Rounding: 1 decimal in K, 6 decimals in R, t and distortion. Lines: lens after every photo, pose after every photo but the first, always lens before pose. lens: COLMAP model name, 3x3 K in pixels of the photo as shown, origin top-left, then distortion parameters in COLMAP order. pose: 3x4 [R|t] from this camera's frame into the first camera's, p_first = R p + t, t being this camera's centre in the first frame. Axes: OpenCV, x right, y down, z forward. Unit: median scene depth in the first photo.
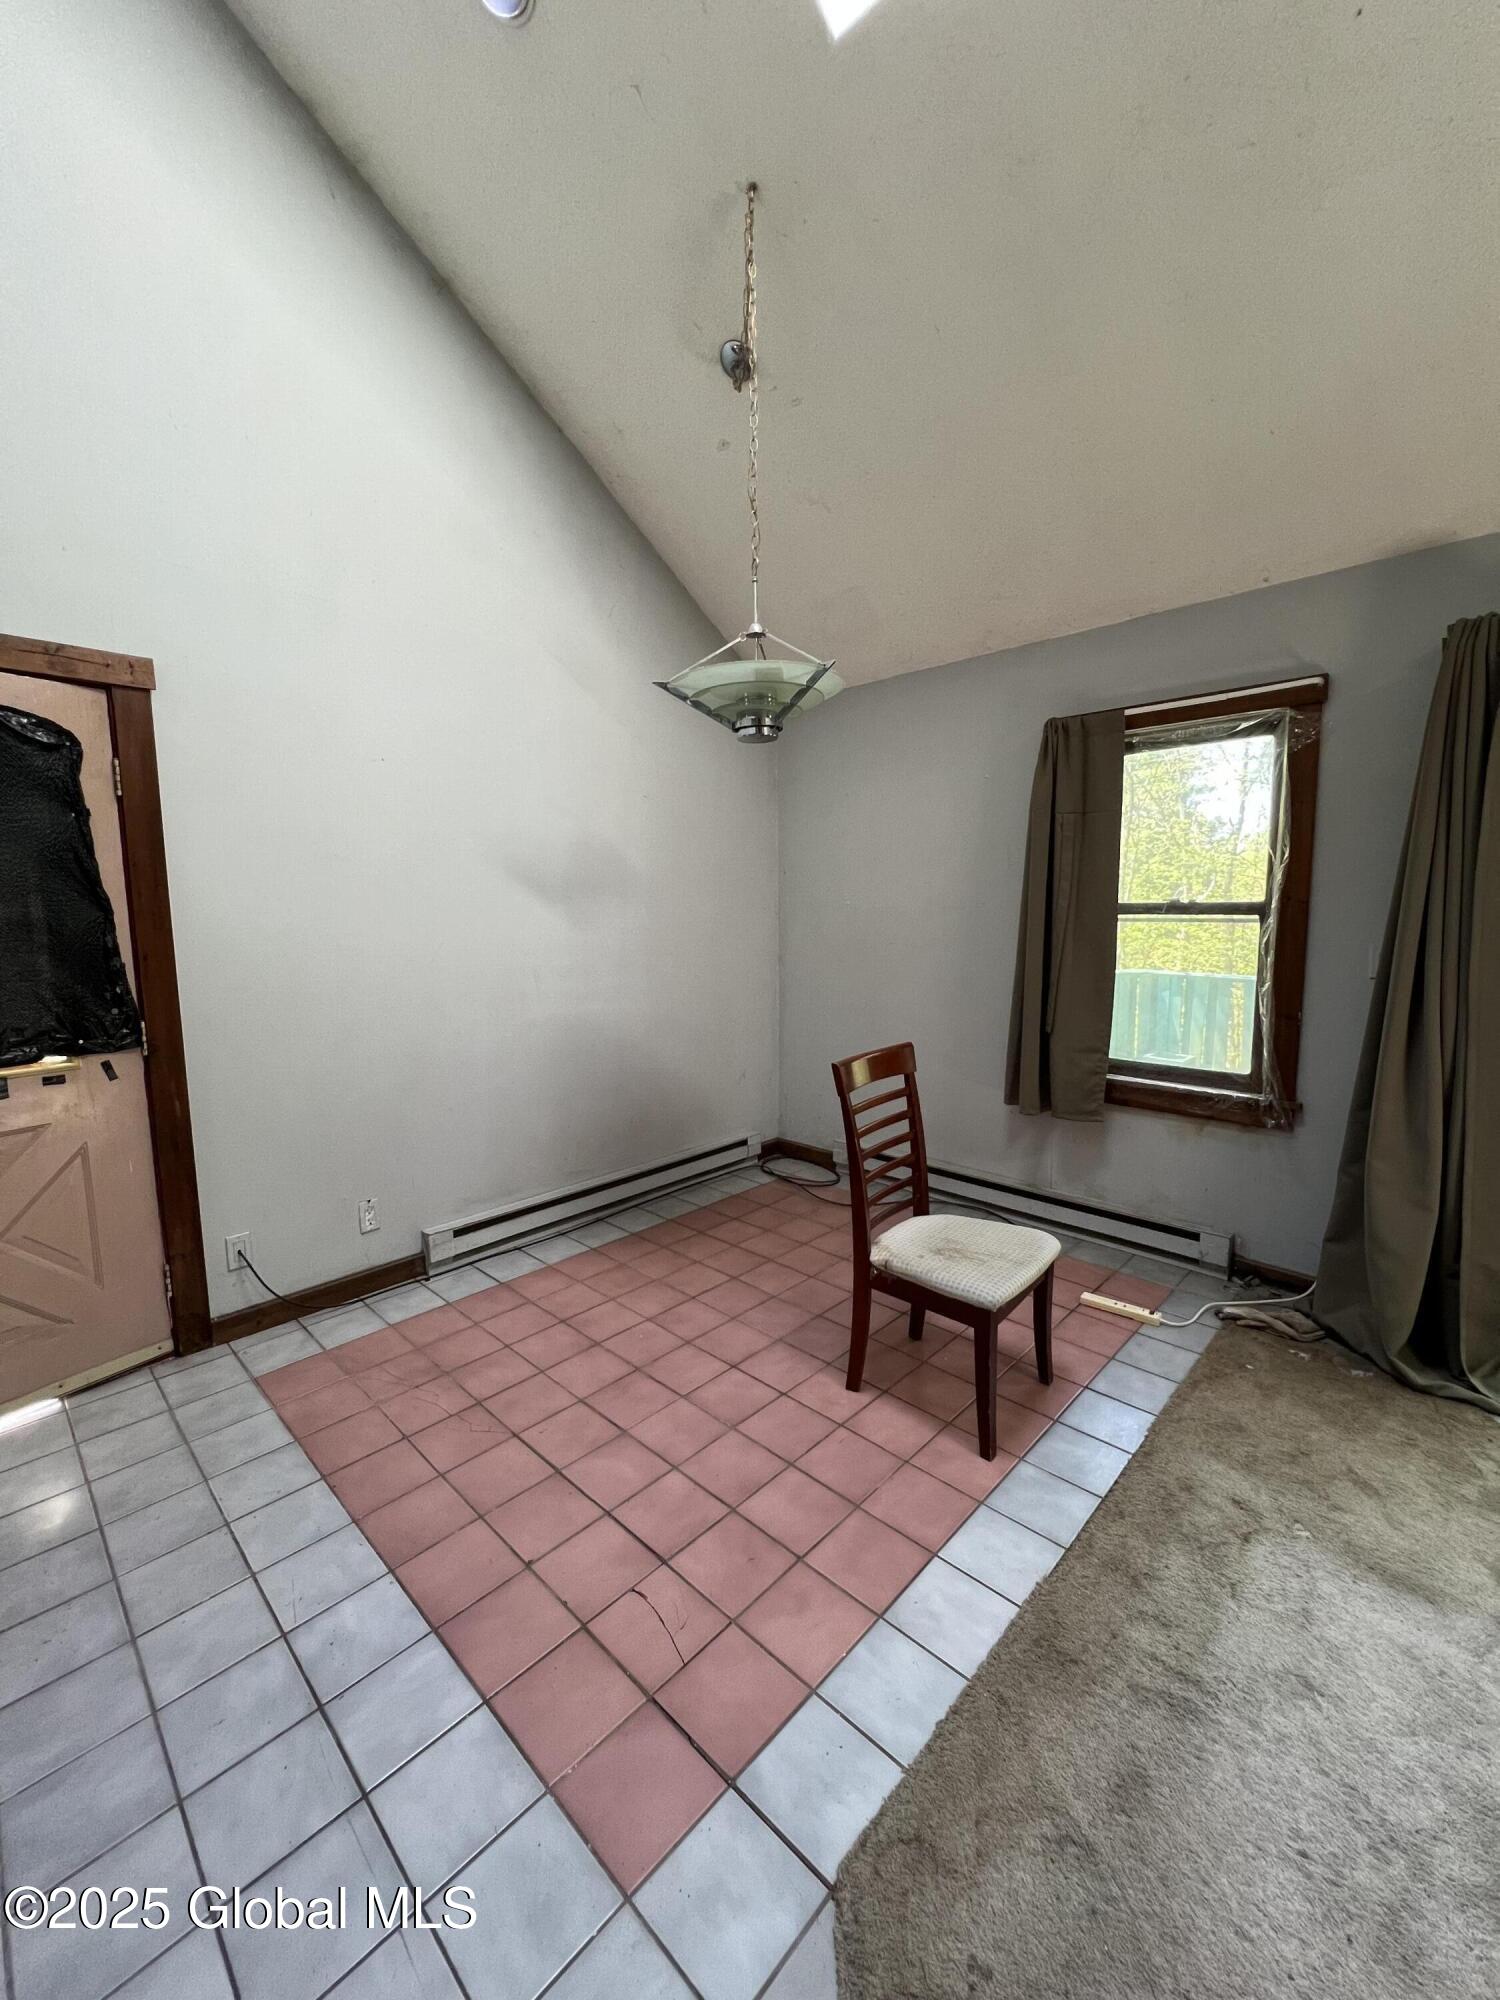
lens RADIAL K [[802.8, 0, 750.8], [0, 802.8, 994.4], [0, 0, 1]] dist [-0.000710, -0.000308]
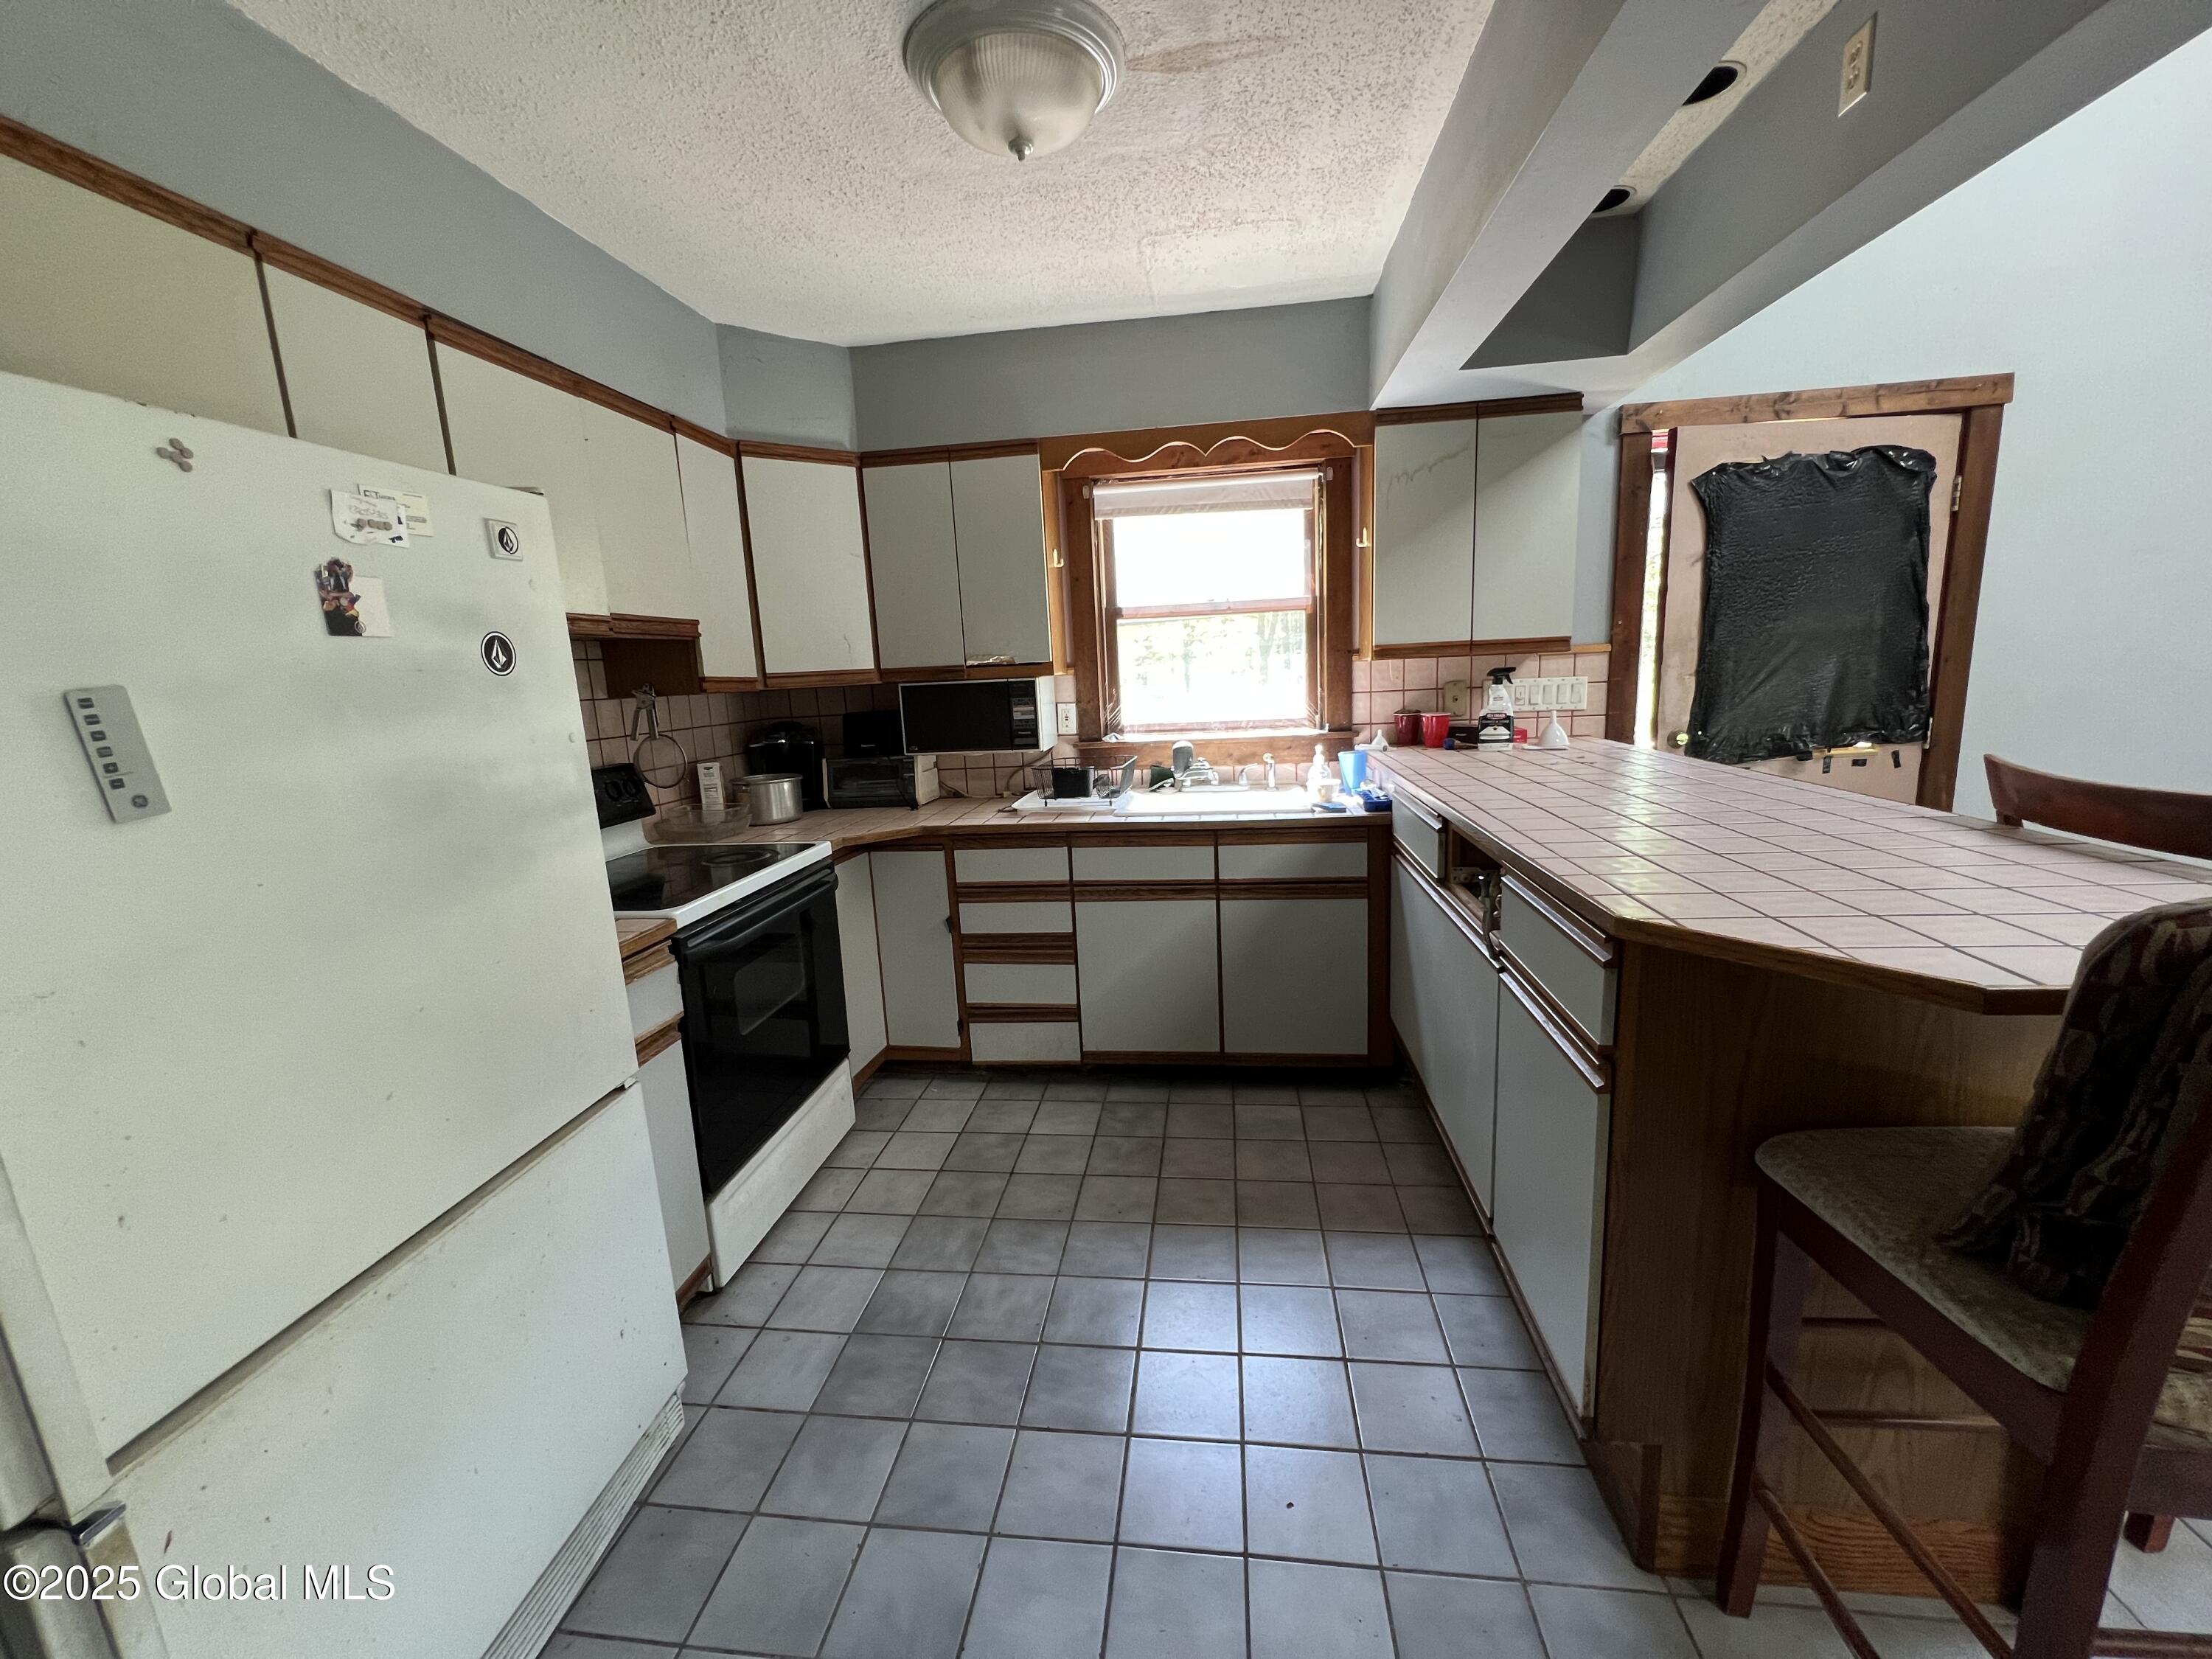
lens RADIAL K [[887.9, 0, 1107.7], [0, 887.9, 831.2], [0, 0, 1]] dist [-0.000710, -0.000308]
pose [[0.598296, 0.130954, -0.790502, -0.454382], [-0.048197, 0.990650, 0.127632, 0.089029], [0.799825, -0.038262, 0.599013, -0.675949]]
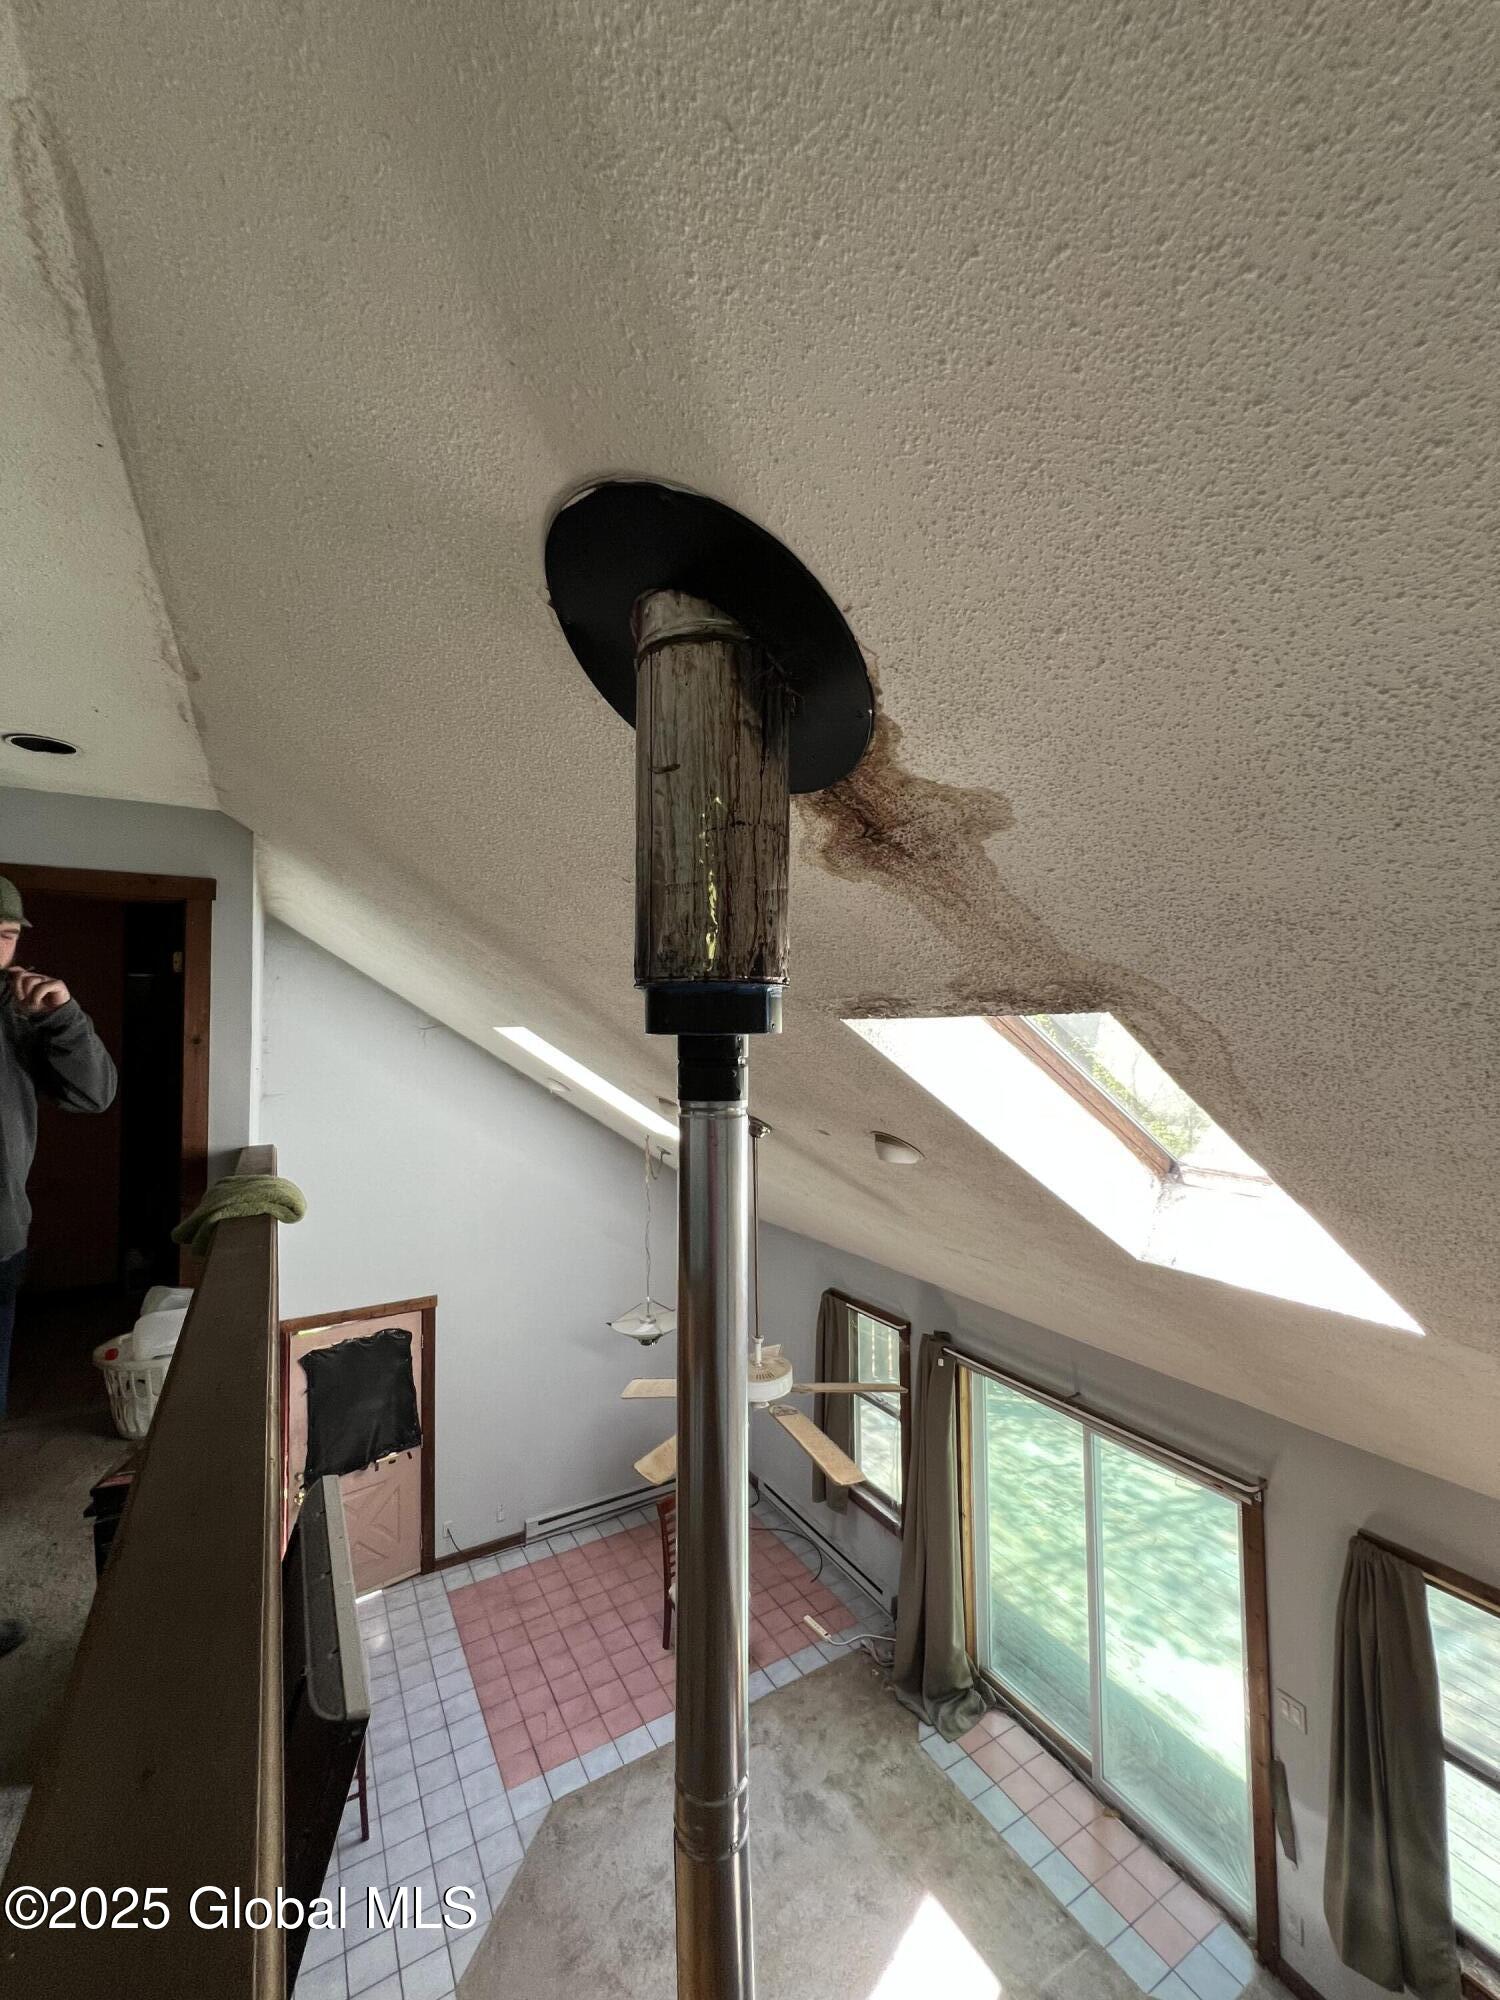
lens RADIAL K [[806.6, 0, 753.5], [0, 806.6, 994.2], [0, 0, 1]] dist [-0.004945, 0.001795]
pose [[0.963341, -0.008991, -0.268129, 1.012236], [-0.032040, 0.988429, -0.148259, -1.046674], [0.266359, 0.151415, 0.951907, -1.446231]]
